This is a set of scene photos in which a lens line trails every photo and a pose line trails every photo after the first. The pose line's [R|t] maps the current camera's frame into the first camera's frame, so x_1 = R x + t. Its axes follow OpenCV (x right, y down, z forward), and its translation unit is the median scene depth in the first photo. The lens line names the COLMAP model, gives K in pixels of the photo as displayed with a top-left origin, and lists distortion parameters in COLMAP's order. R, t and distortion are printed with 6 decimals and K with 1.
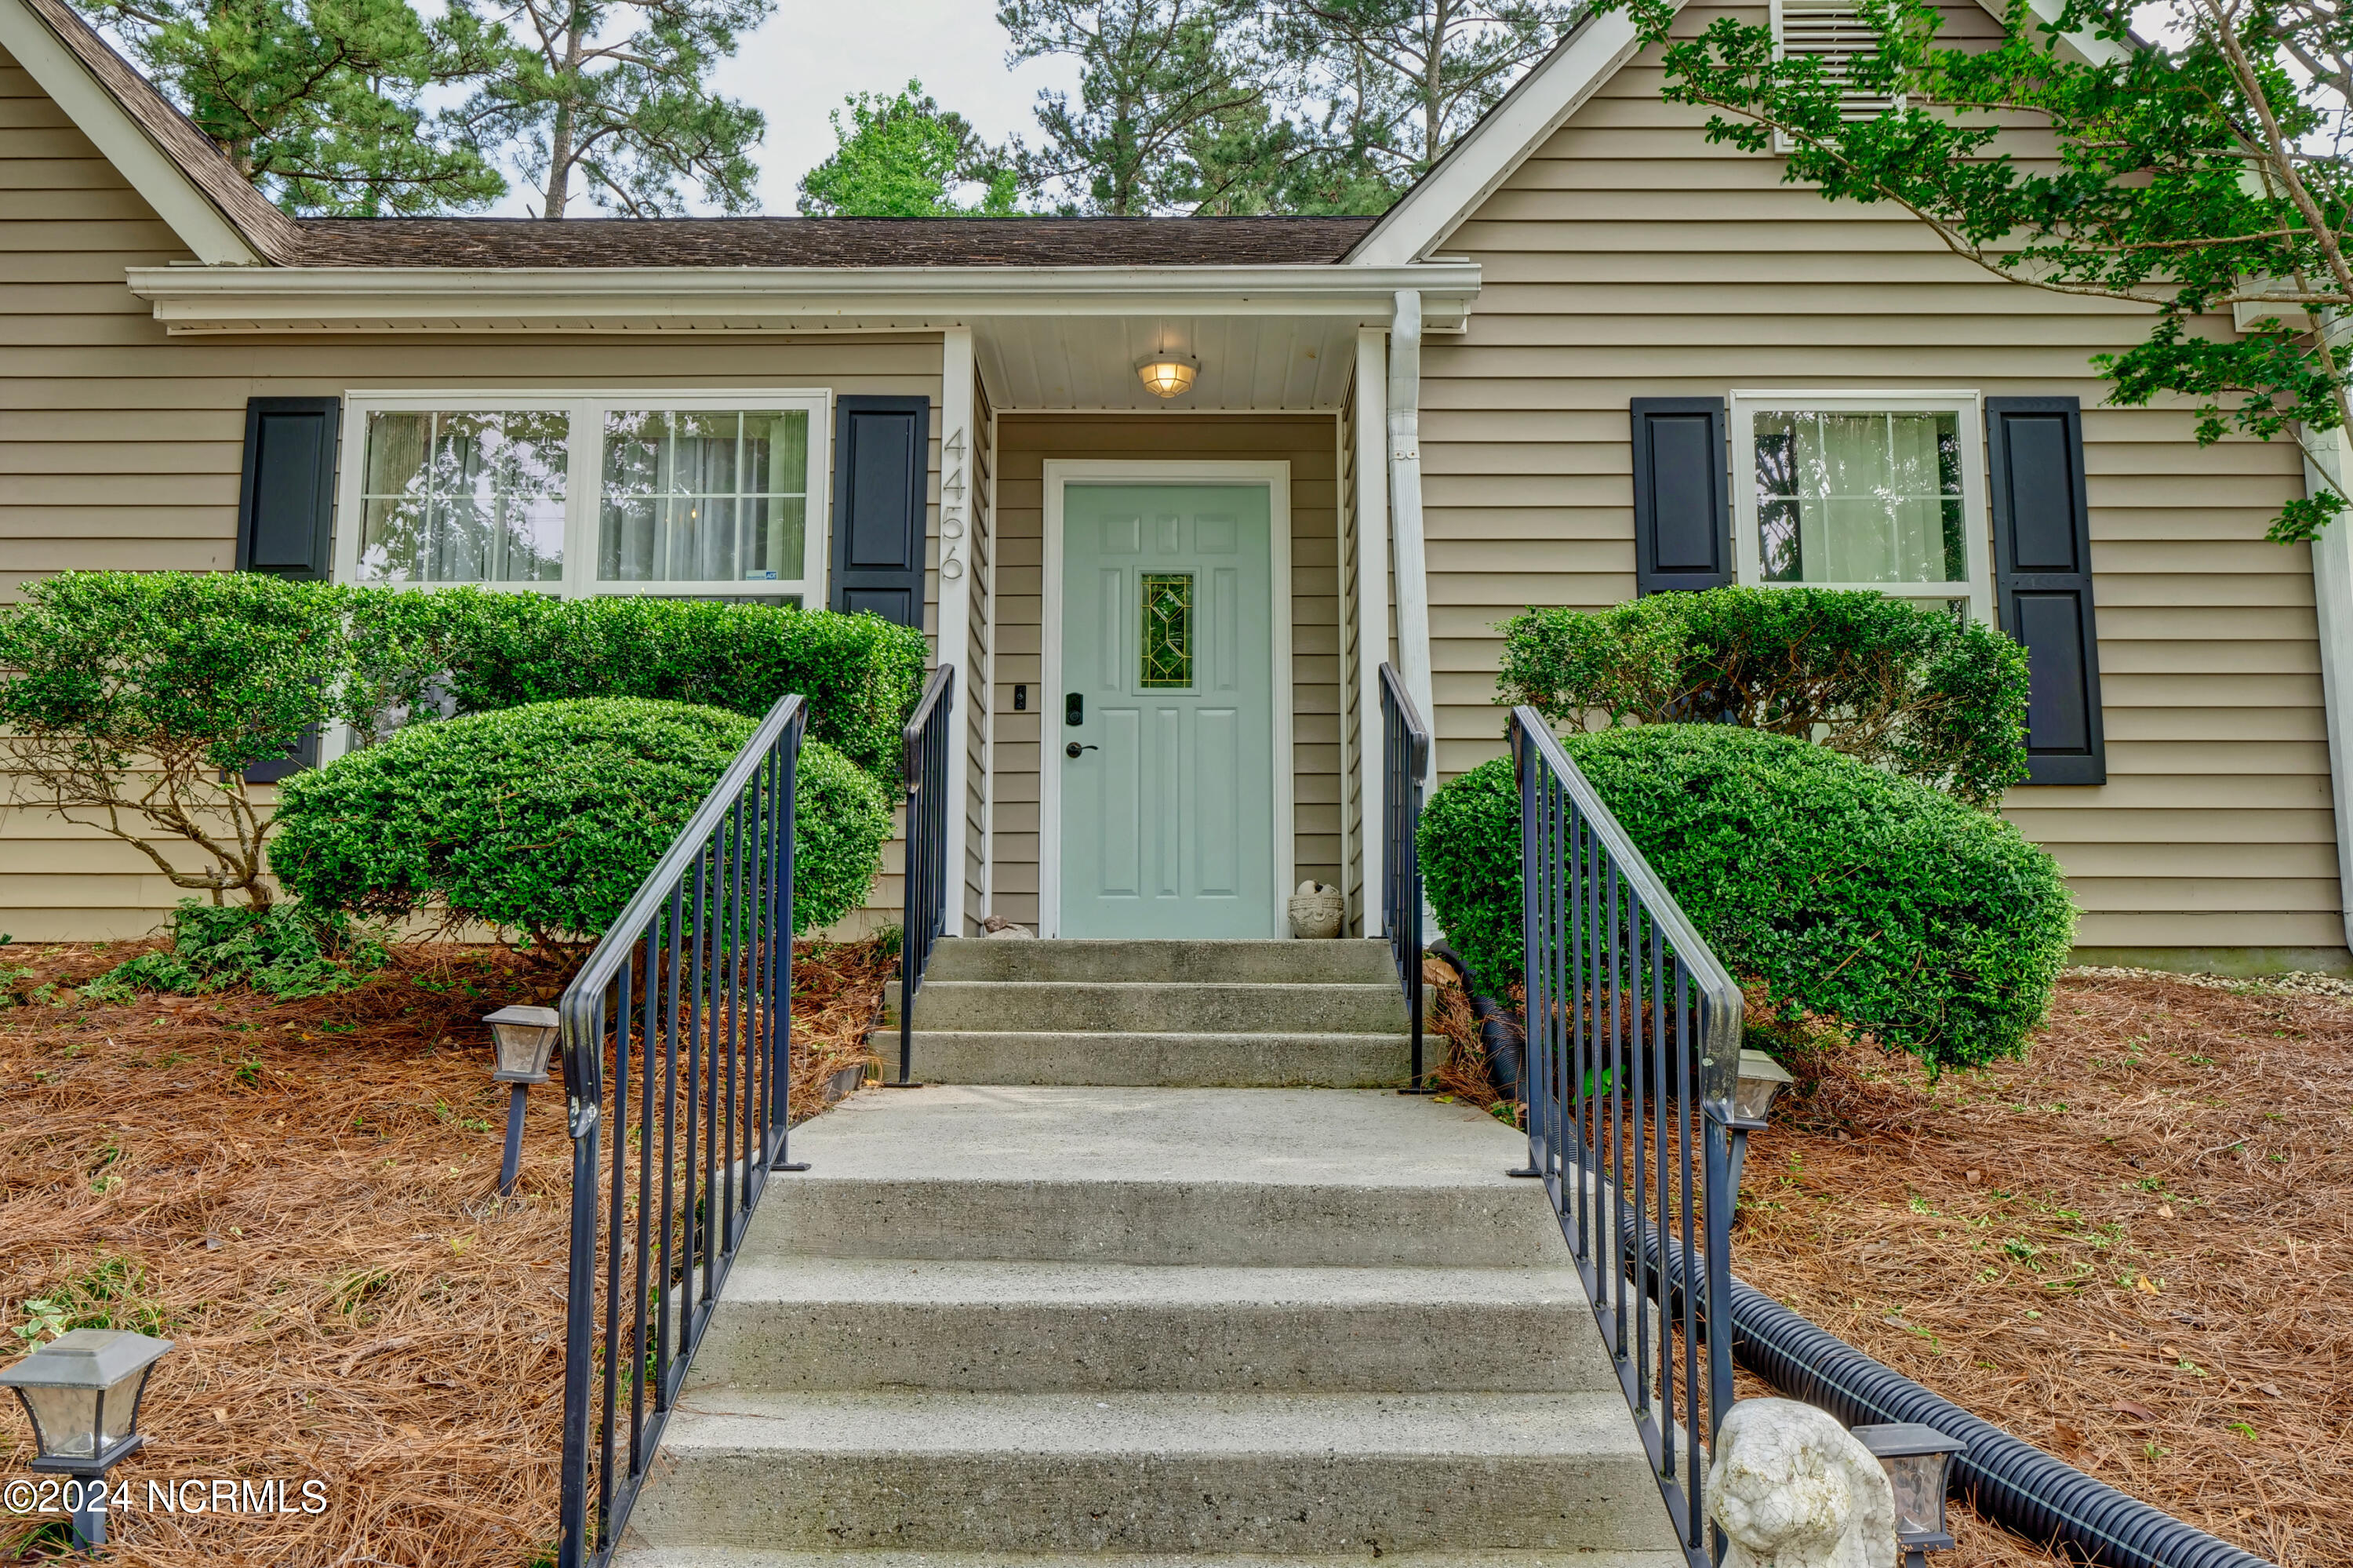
lens RADIAL K [[1905.2, 0, 1176.5], [0, 1905.2, 784.0], [0, 0, 1]] dist [-0.005183, -0.006419]
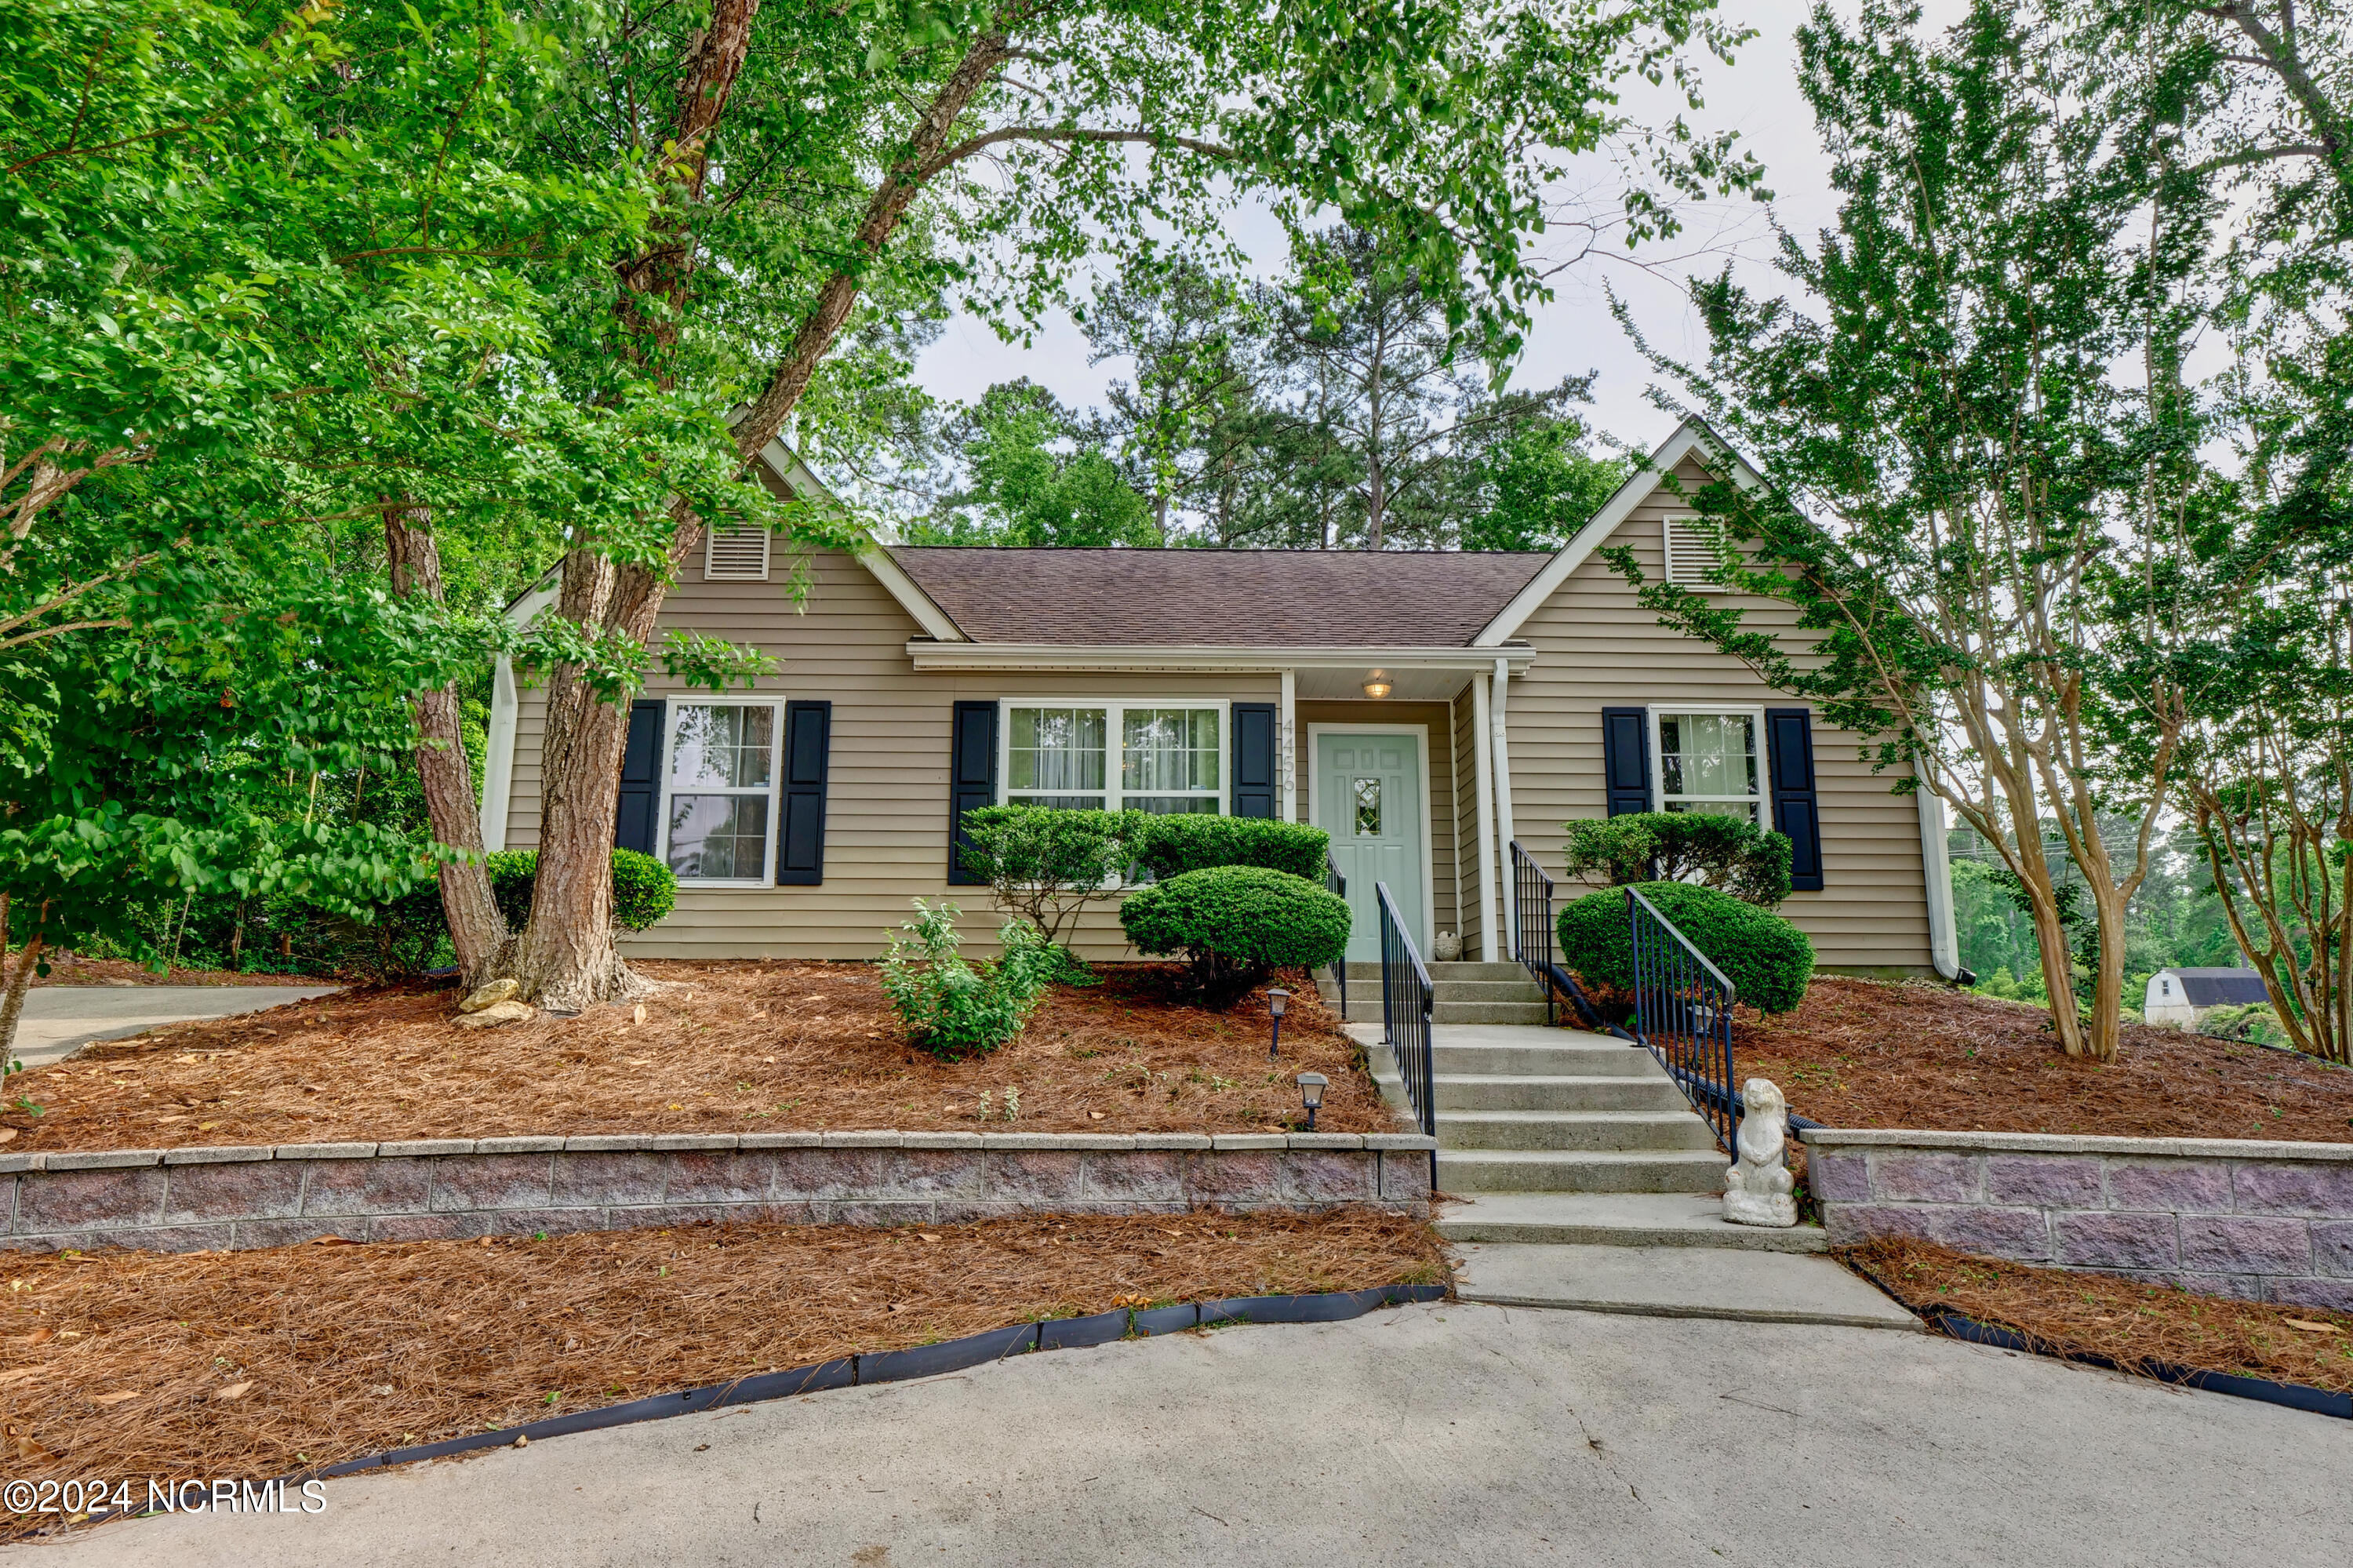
lens RADIAL K [[1397.5, 0, 1176.5], [0, 1397.5, 784.0], [0, 0, 1]] dist [0.001852, 0.001371]
pose [[0.999611, 0.006256, 0.027187, -0.282714], [-0.005391, 0.999481, -0.031769, -0.062939], [-0.027372, 0.031610, 0.999125, -0.557443]]
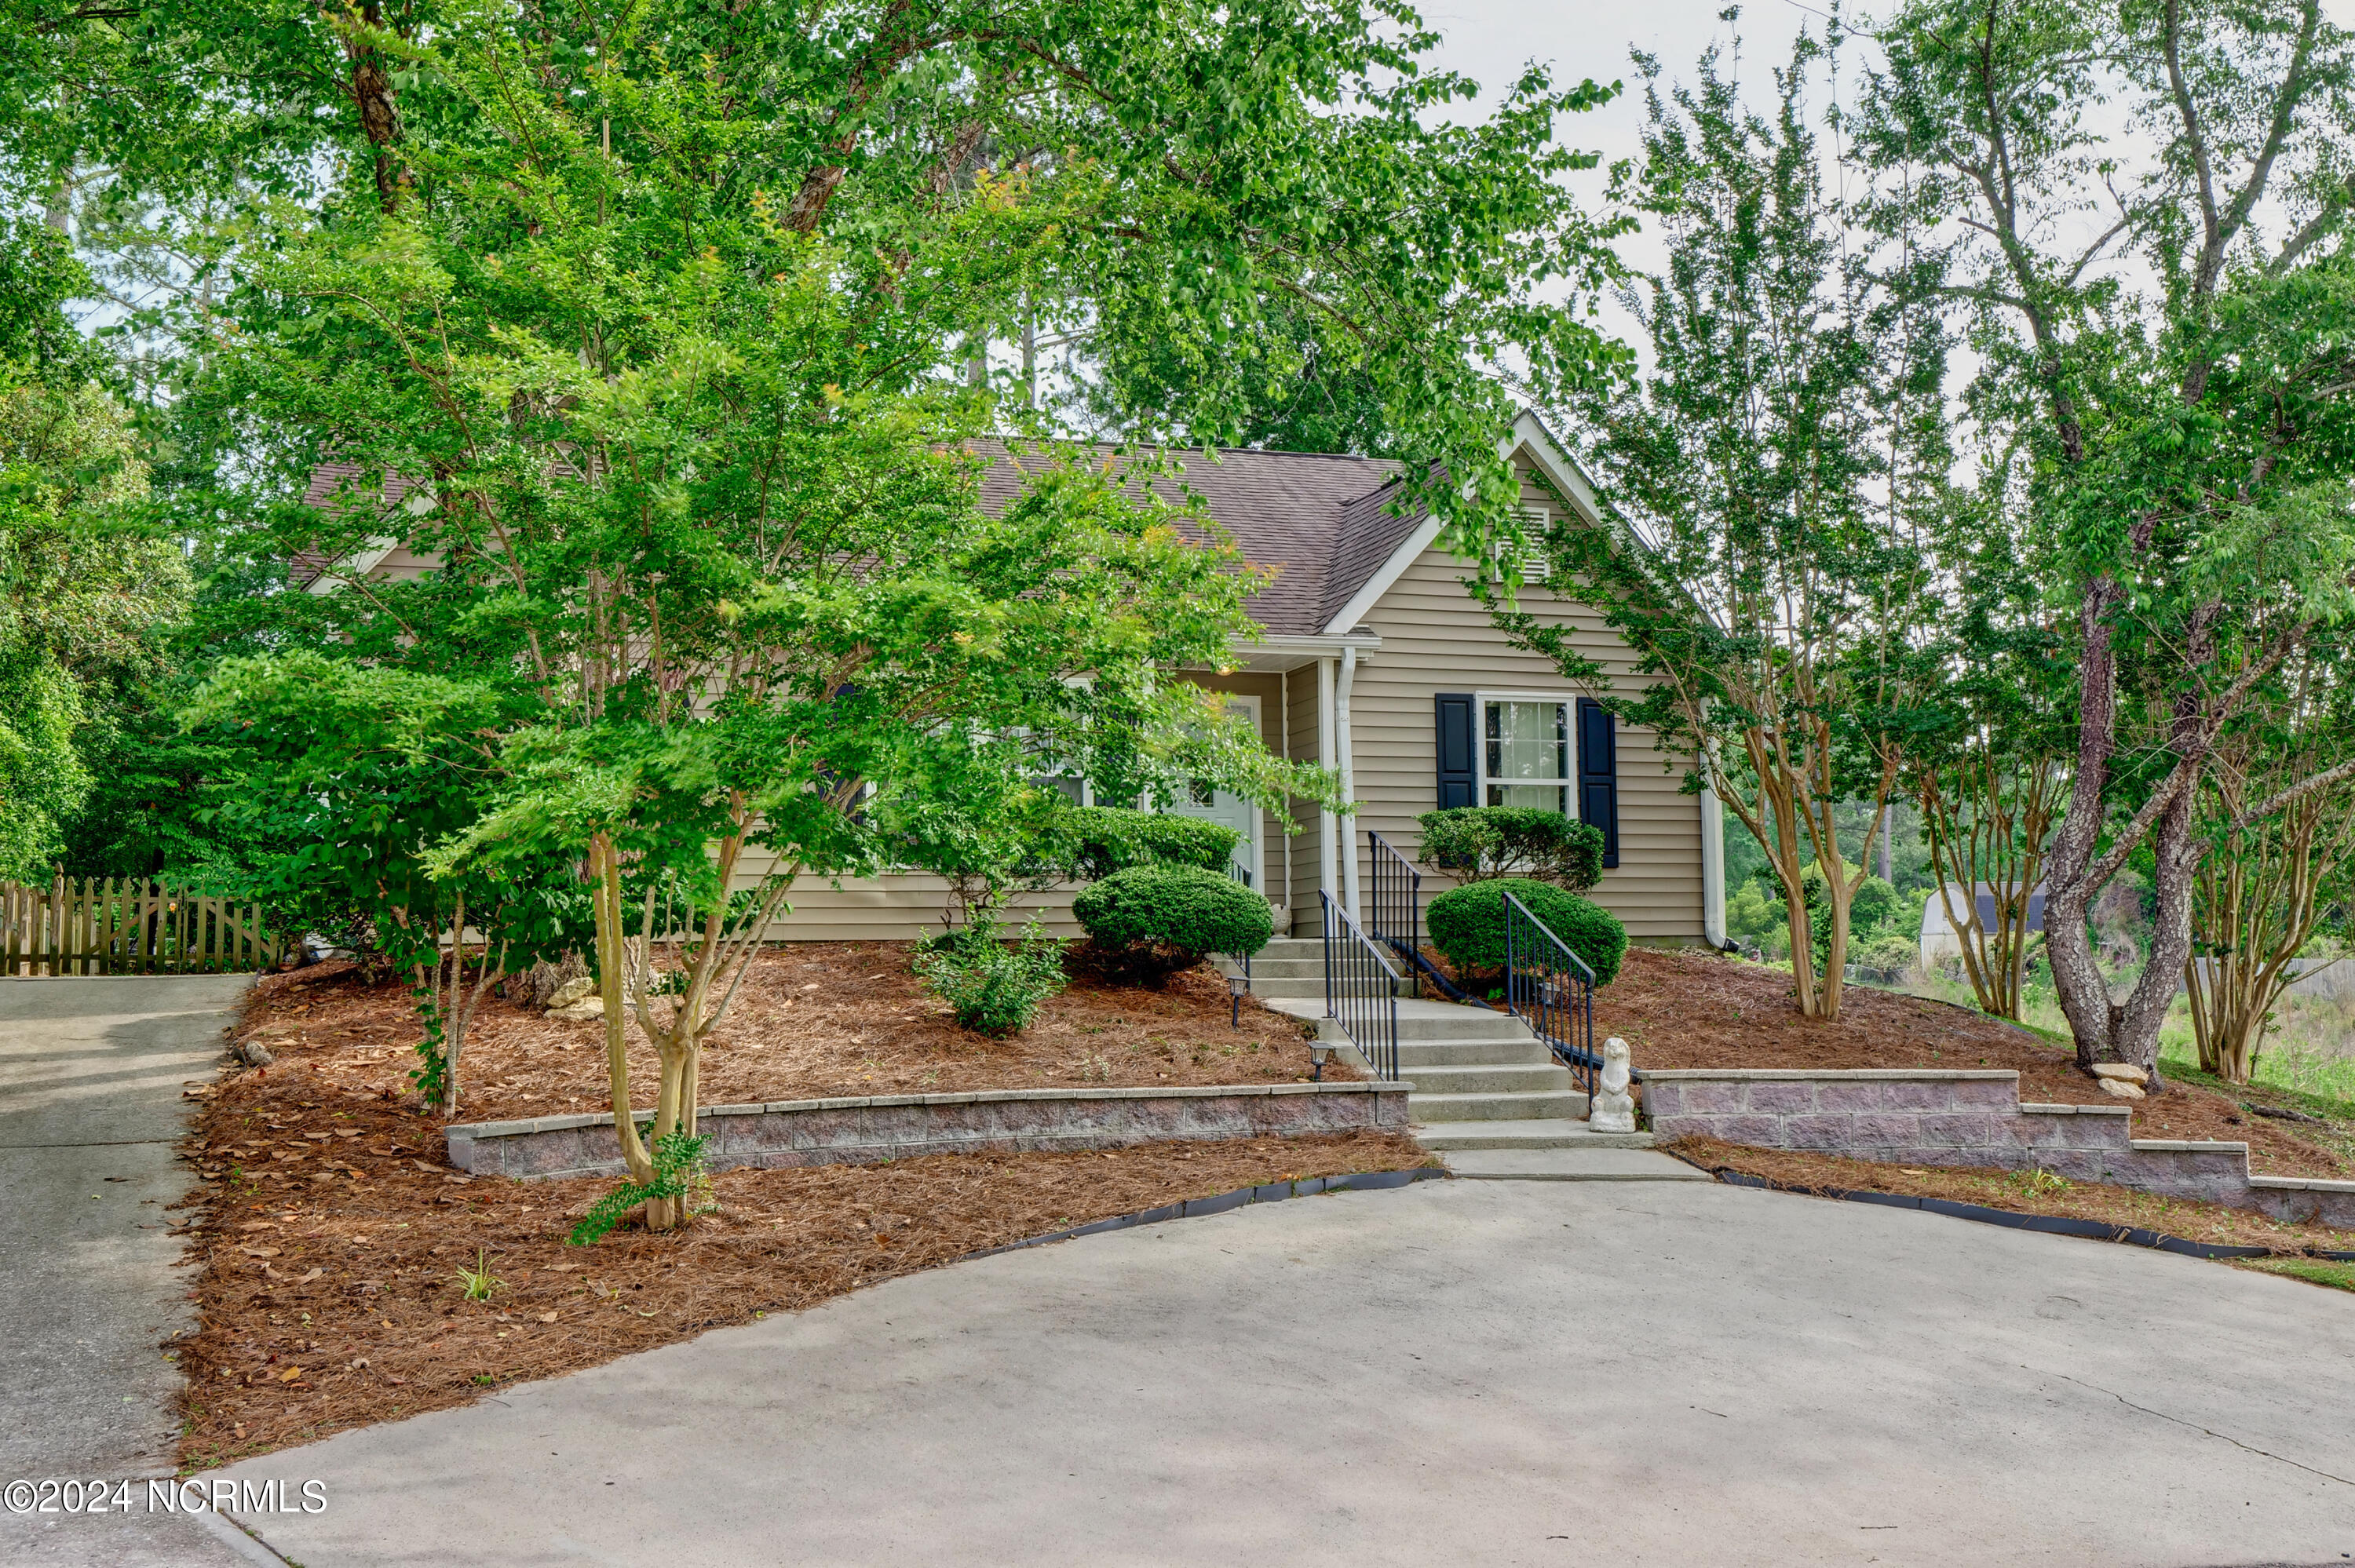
lens RADIAL K [[2407.4, 0, 1177.5], [0, 2407.4, 784.0], [0, 0, 1]] dist [0.103590, -0.001860]
pose [[0.947518, 0.011518, 0.319495, -0.957602], [-0.031703, 0.997810, 0.058050, -0.250322], [-0.318127, -0.065132, 0.945808, -1.605184]]
